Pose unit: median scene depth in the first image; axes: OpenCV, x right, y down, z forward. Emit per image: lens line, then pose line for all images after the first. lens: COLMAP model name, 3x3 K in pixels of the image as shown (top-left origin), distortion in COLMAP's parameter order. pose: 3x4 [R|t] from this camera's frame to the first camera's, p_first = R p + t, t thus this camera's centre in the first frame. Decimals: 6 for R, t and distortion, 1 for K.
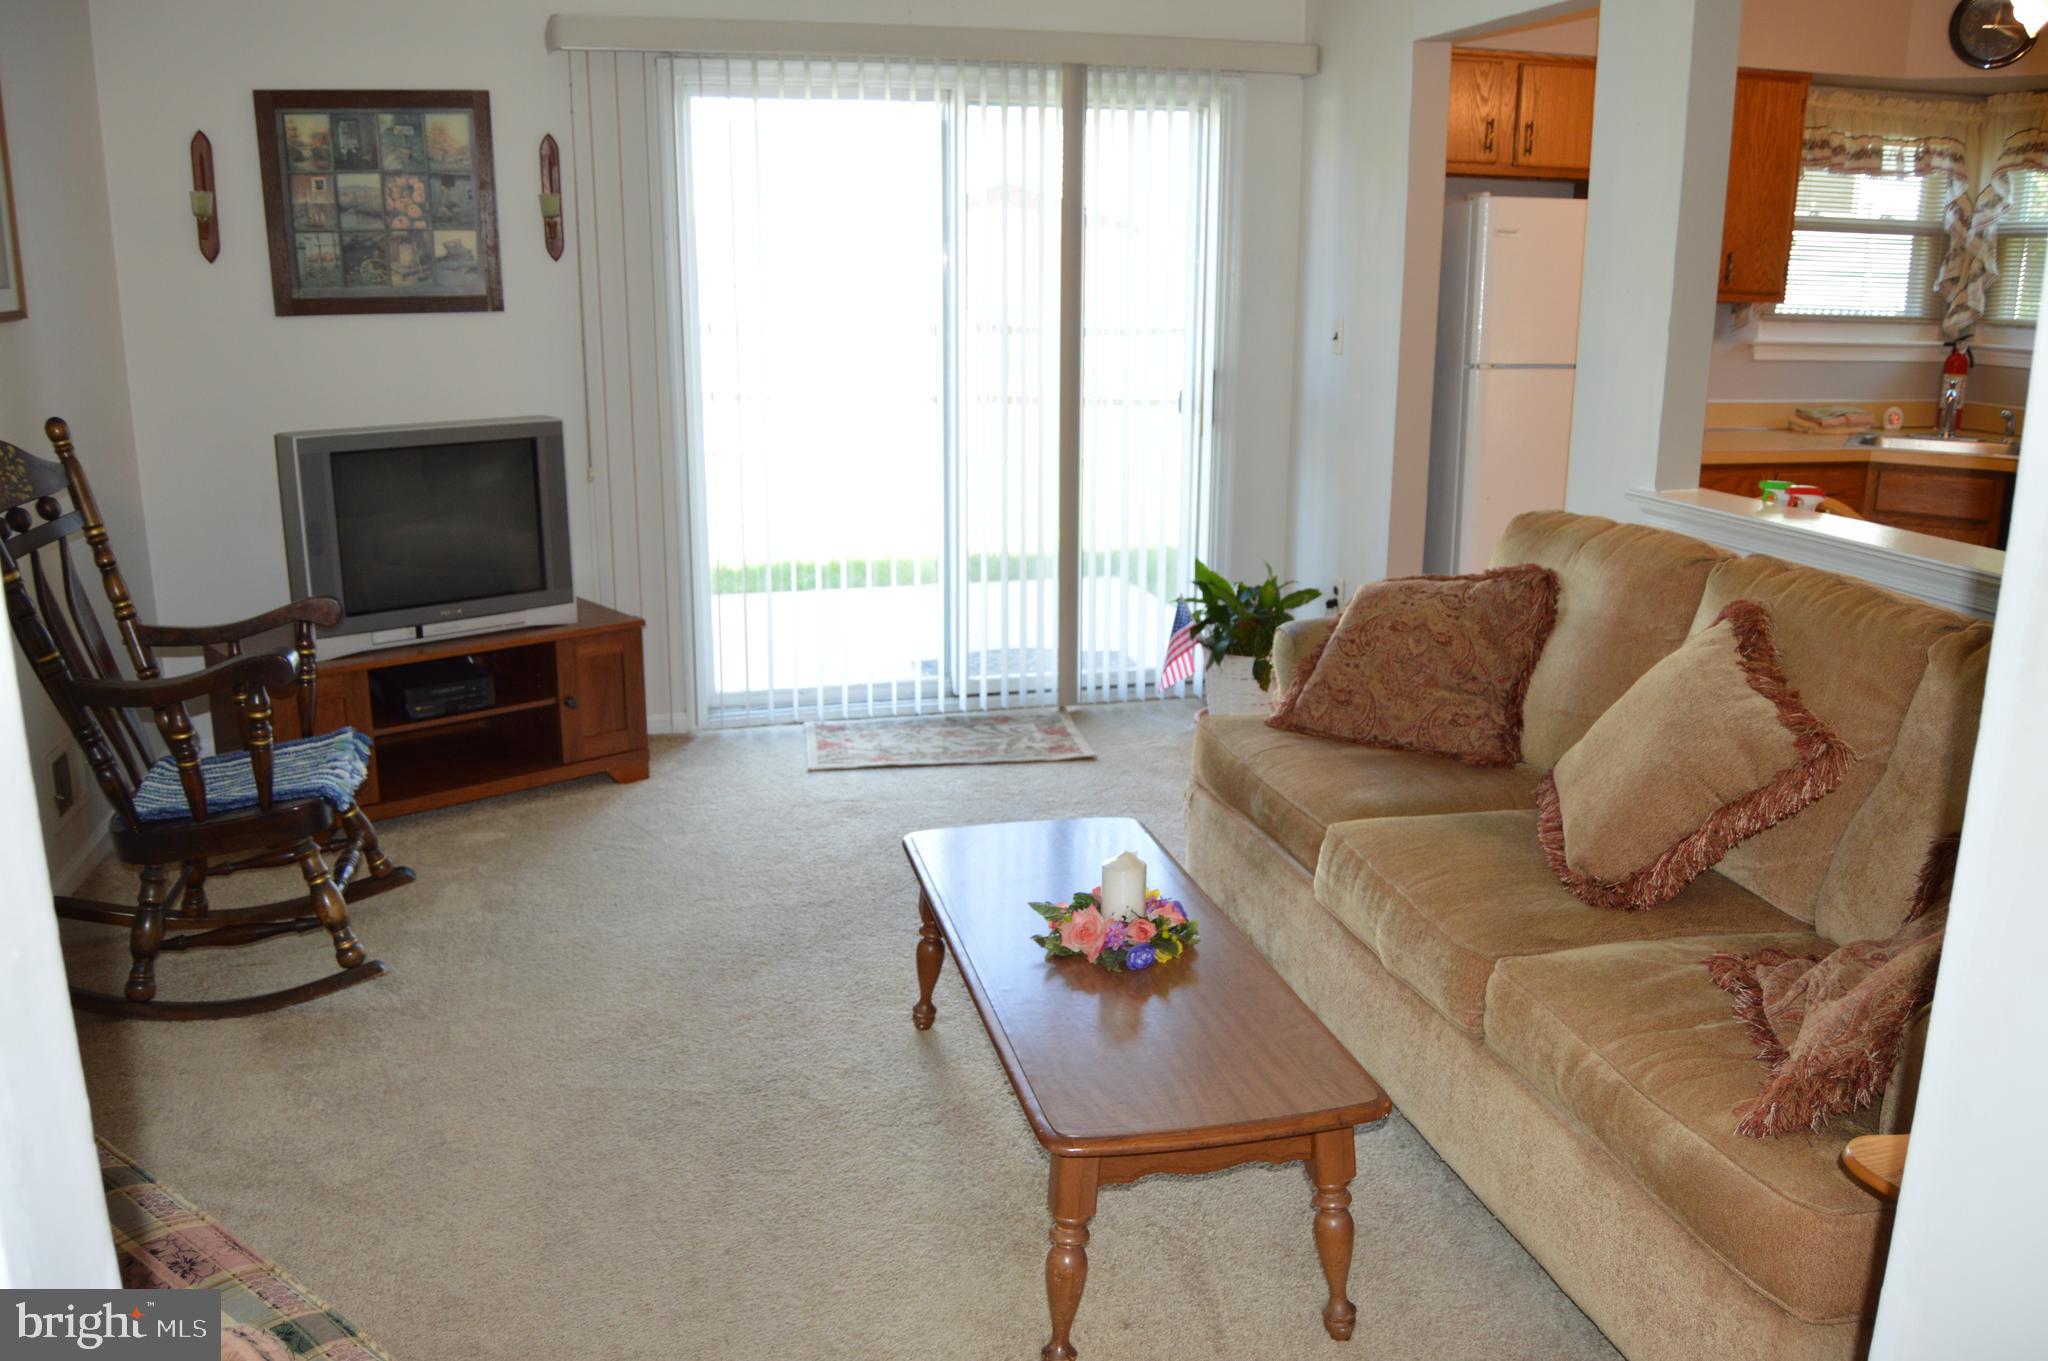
lens RADIAL K [[1616.8, 0, 1036.2], [0, 1616.8, 684.3], [0, 0, 1]] dist [-0.093876, 0.037560]
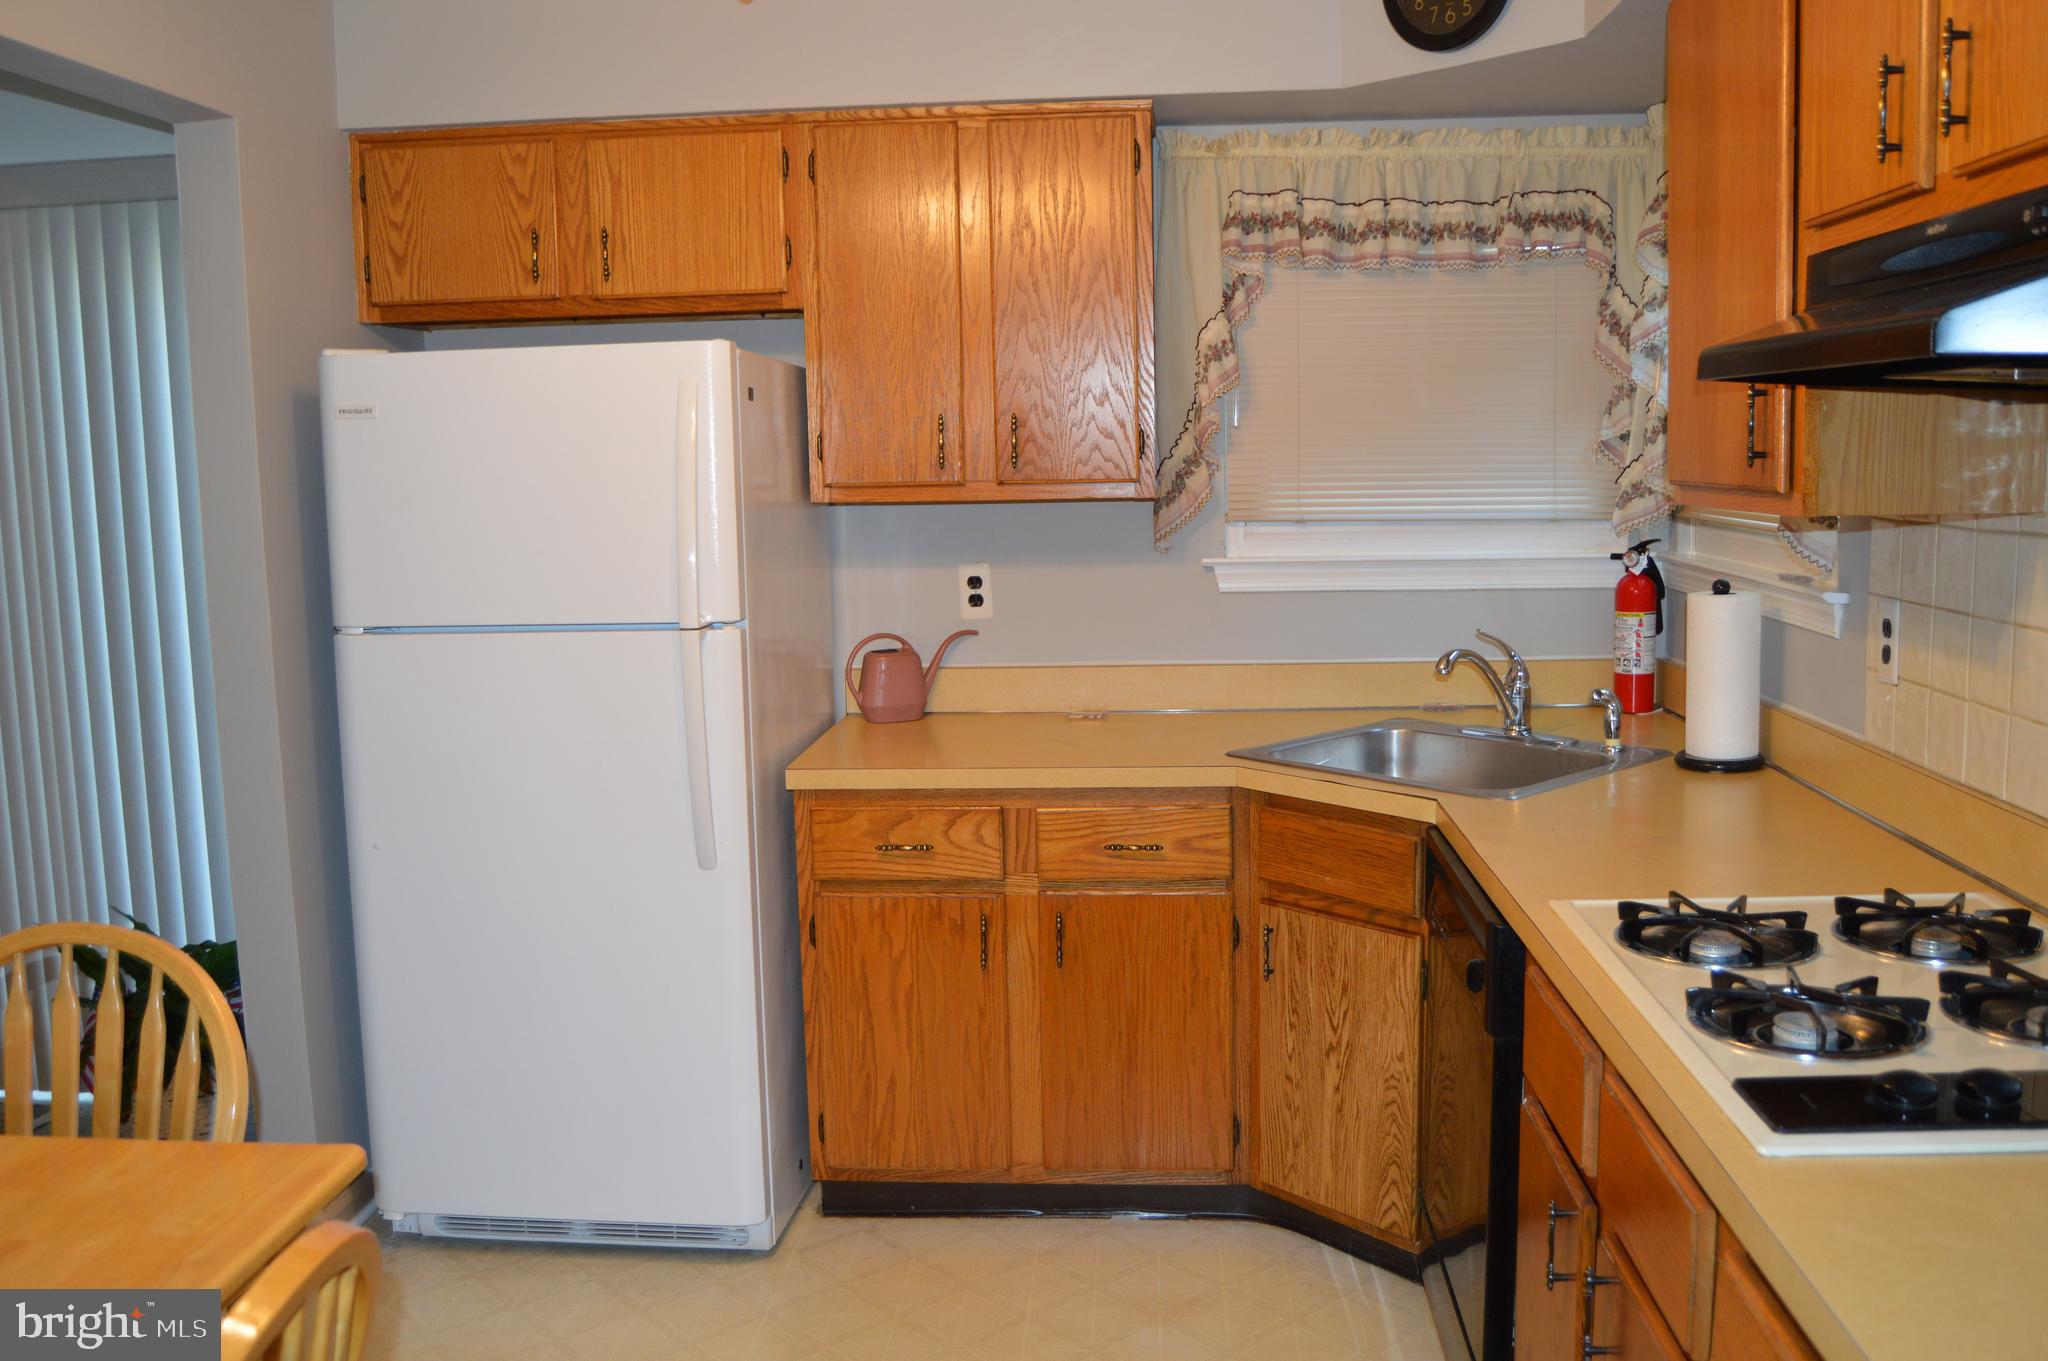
lens RADIAL K [[1722.5, 0, 1040.6], [0, 1722.5, 680.6], [0, 0, 1]] dist [-0.085814, 0.008954]
pose [[0.945950, 0.016046, -0.323916, 0.617195], [-0.054179, 0.992558, -0.109053, -0.103813], [0.319756, 0.120708, 0.939780, 0.404242]]
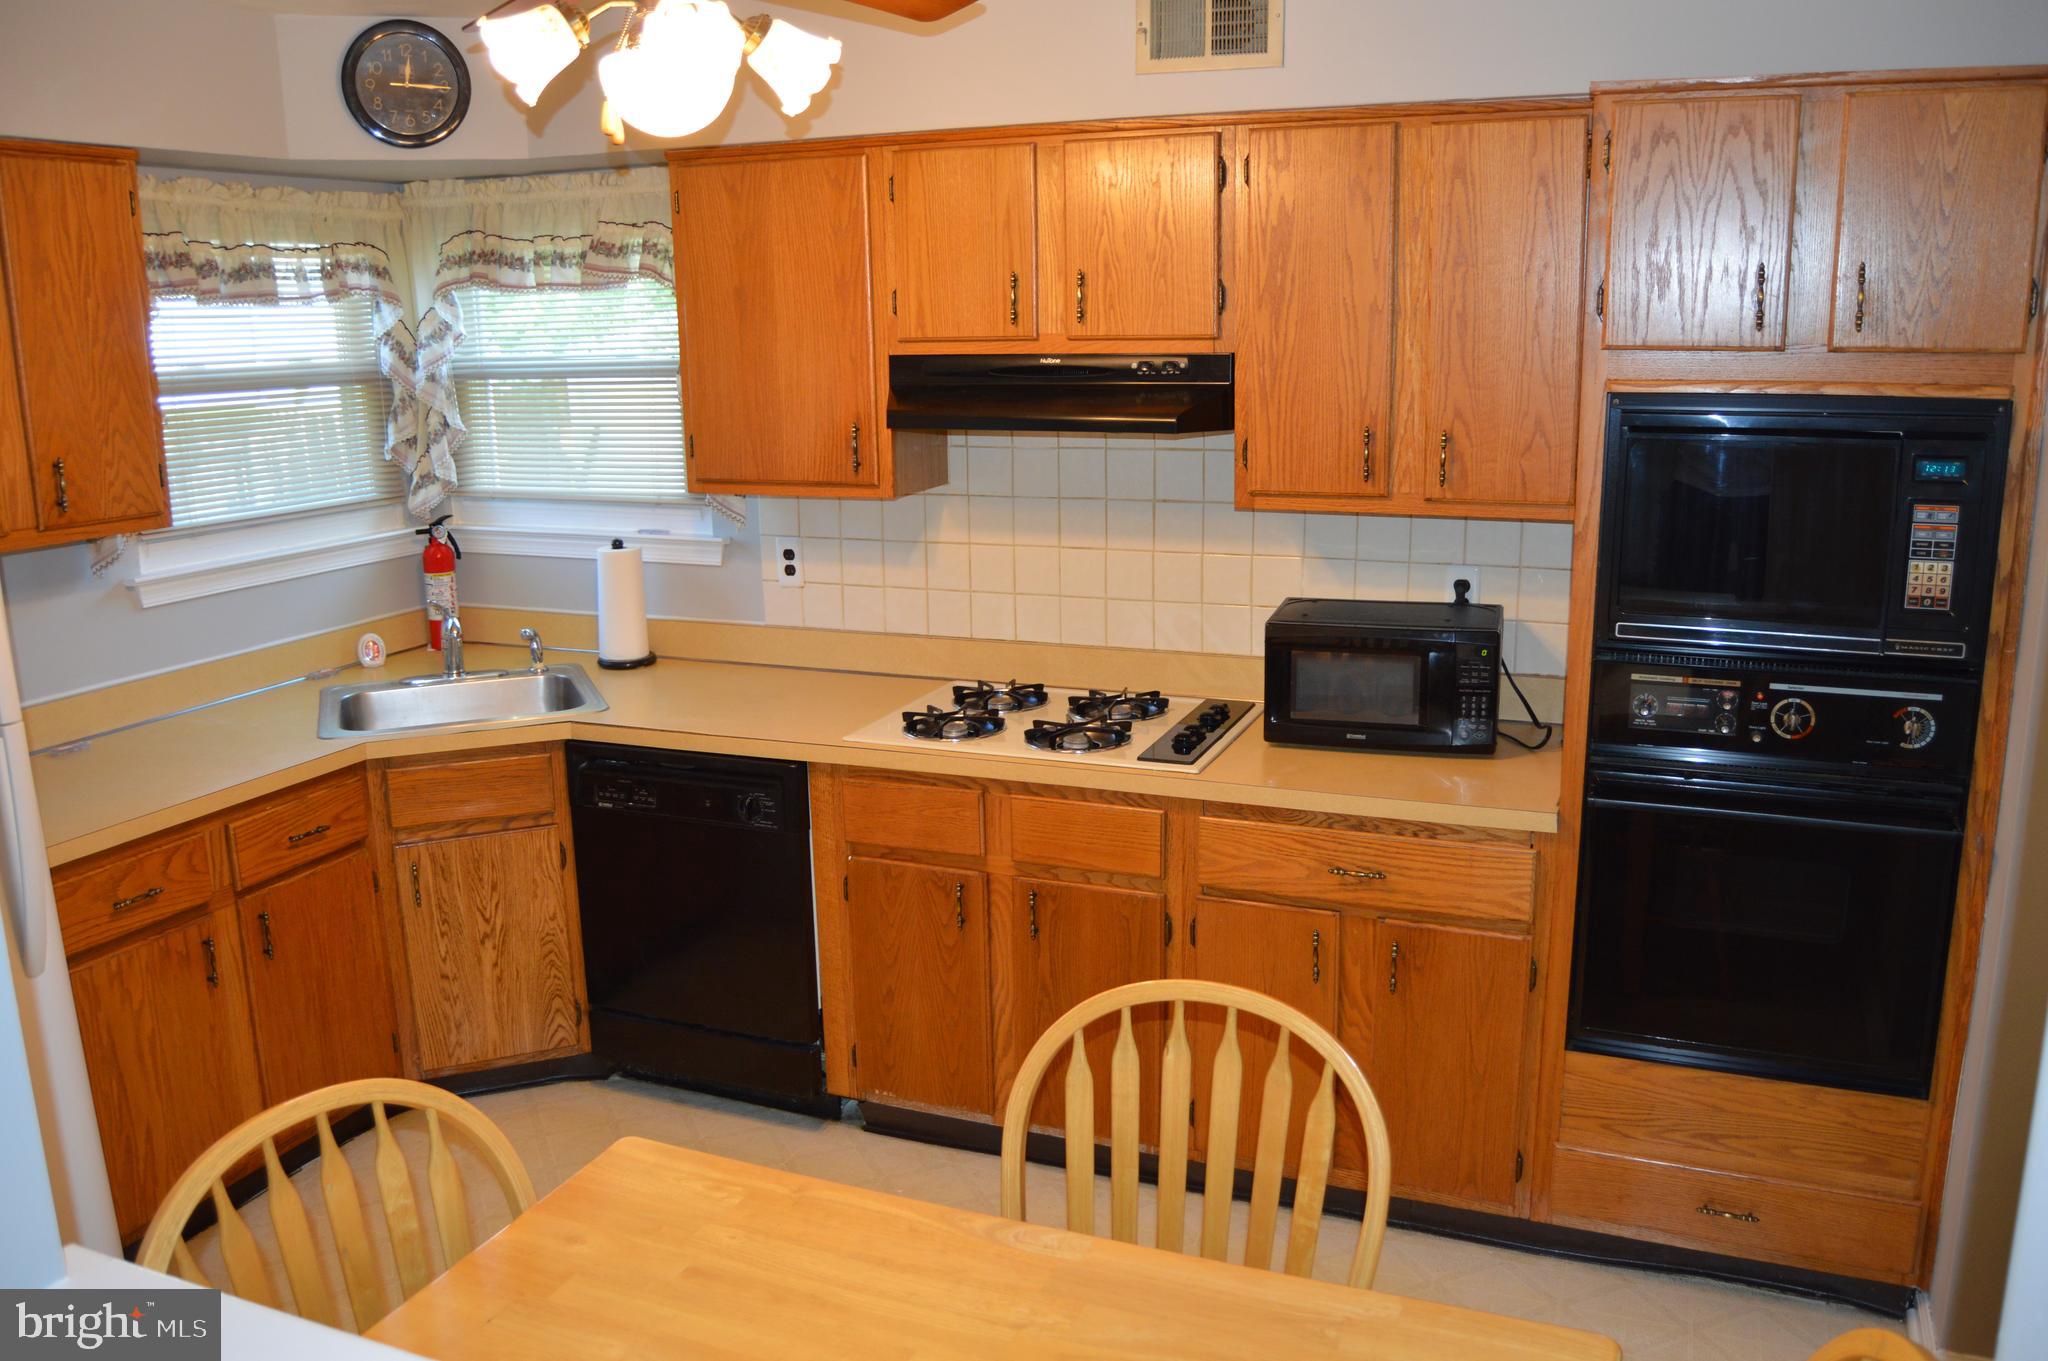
lens RADIAL K [[1616.8, 0, 1036.2], [0, 1616.8, 684.3], [0, 0, 1]] dist [-0.093876, 0.037560]
pose [[0.598932, -0.192998, 0.777195, 0.186578], [0.219510, 0.972917, 0.072439, -0.149262], [-0.770127, 0.127216, 0.625076, 0.366175]]
